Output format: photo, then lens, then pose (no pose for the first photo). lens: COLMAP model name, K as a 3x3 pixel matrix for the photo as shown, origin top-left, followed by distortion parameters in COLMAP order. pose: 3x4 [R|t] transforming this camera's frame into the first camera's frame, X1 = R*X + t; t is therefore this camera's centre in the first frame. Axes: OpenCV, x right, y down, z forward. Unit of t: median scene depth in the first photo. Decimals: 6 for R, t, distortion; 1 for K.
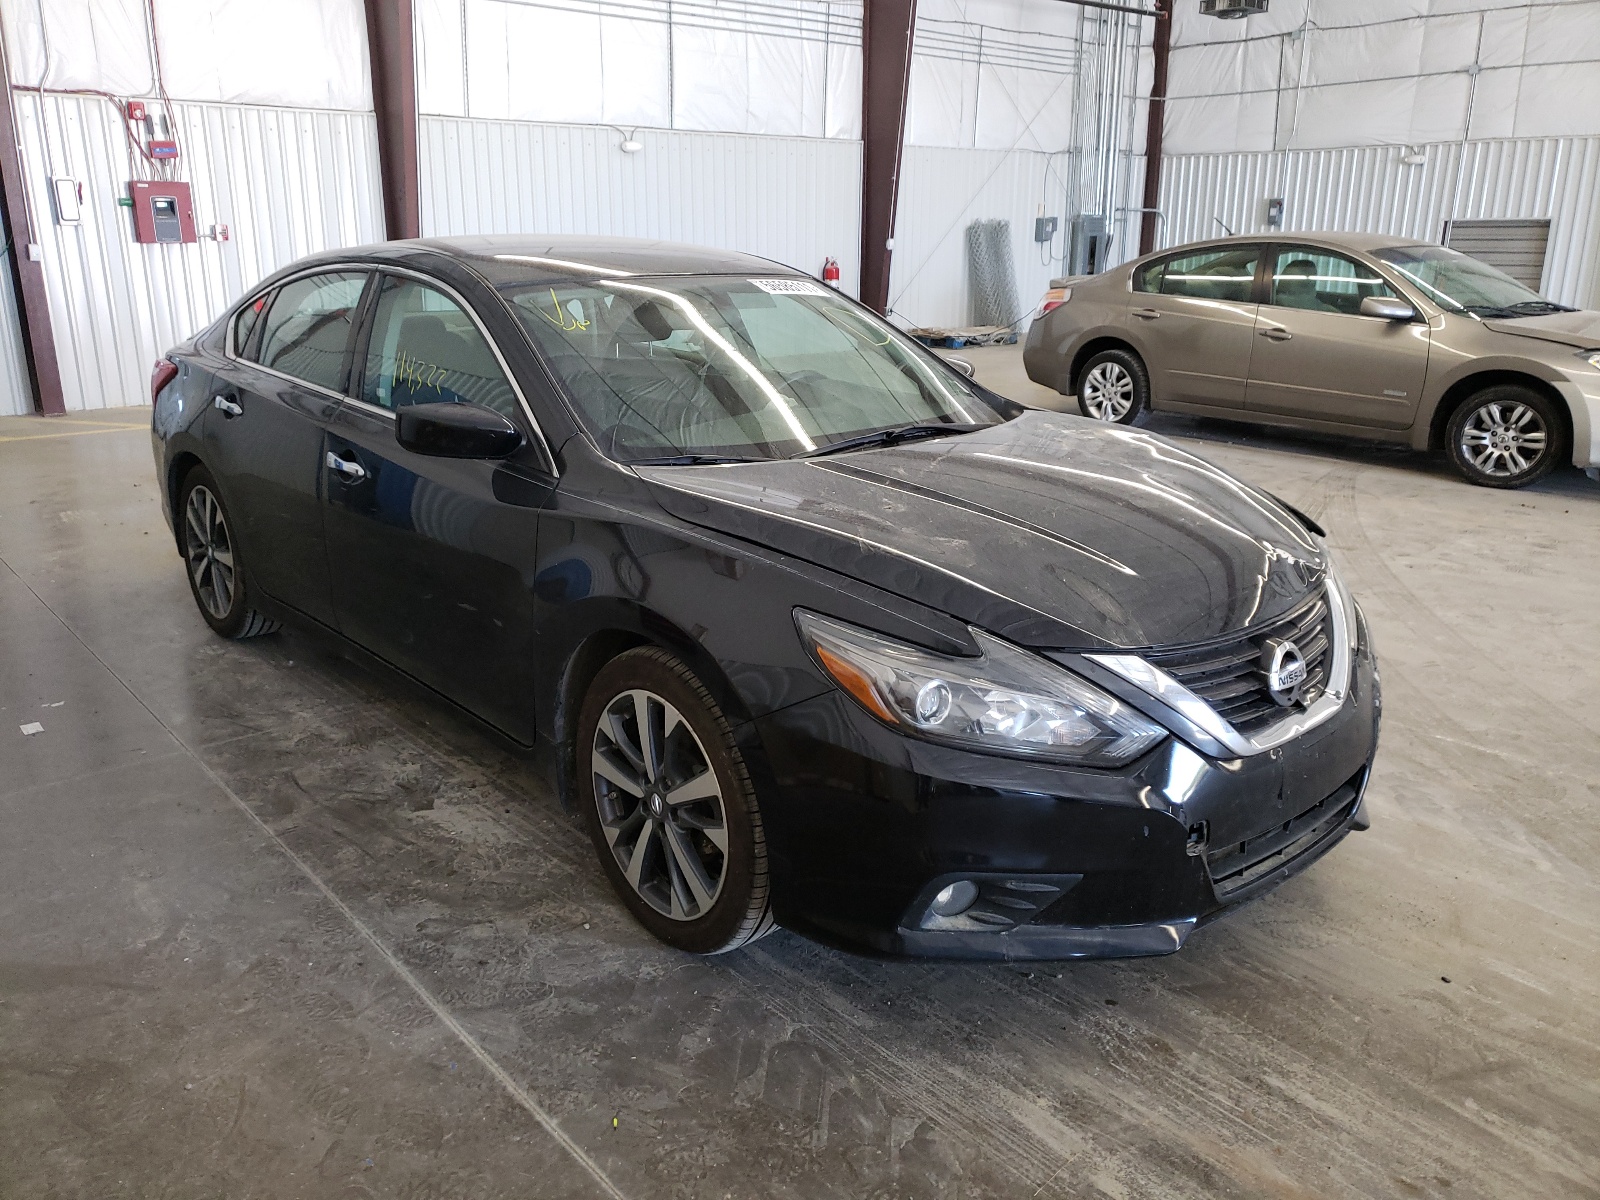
lens RADIAL K [[1236.1, 0, 800.0], [0, 1236.1, 600.0], [0, 0, 1]] dist [-0.004793, -0.002763]
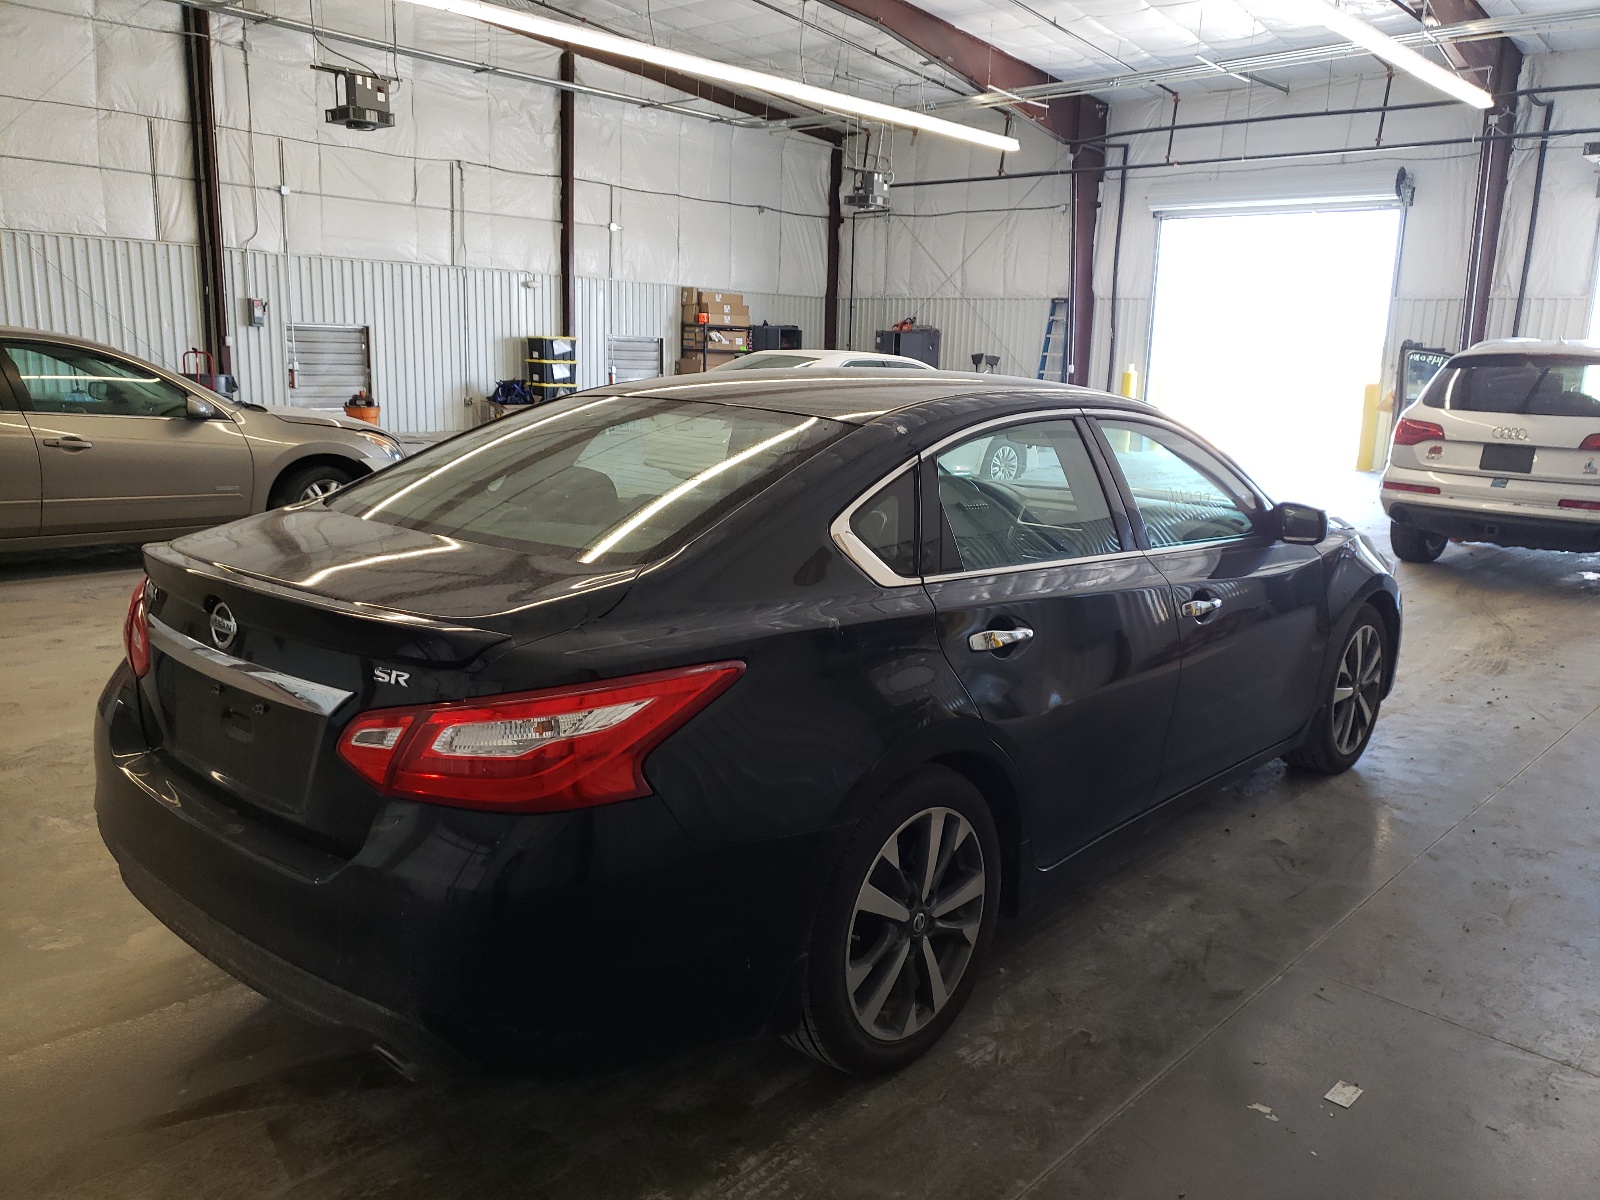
lens RADIAL K [[1323.1, 0, 800.0], [0, 1323.1, 600.0], [0, 0, 1]] dist [0.002229, 0.002404]
pose [[-0.130449, -0.196408, 0.971806, -1.051719], [0.251394, 0.941596, 0.224048, -0.335703], [-0.959054, 0.273533, -0.073454, 1.066853]]
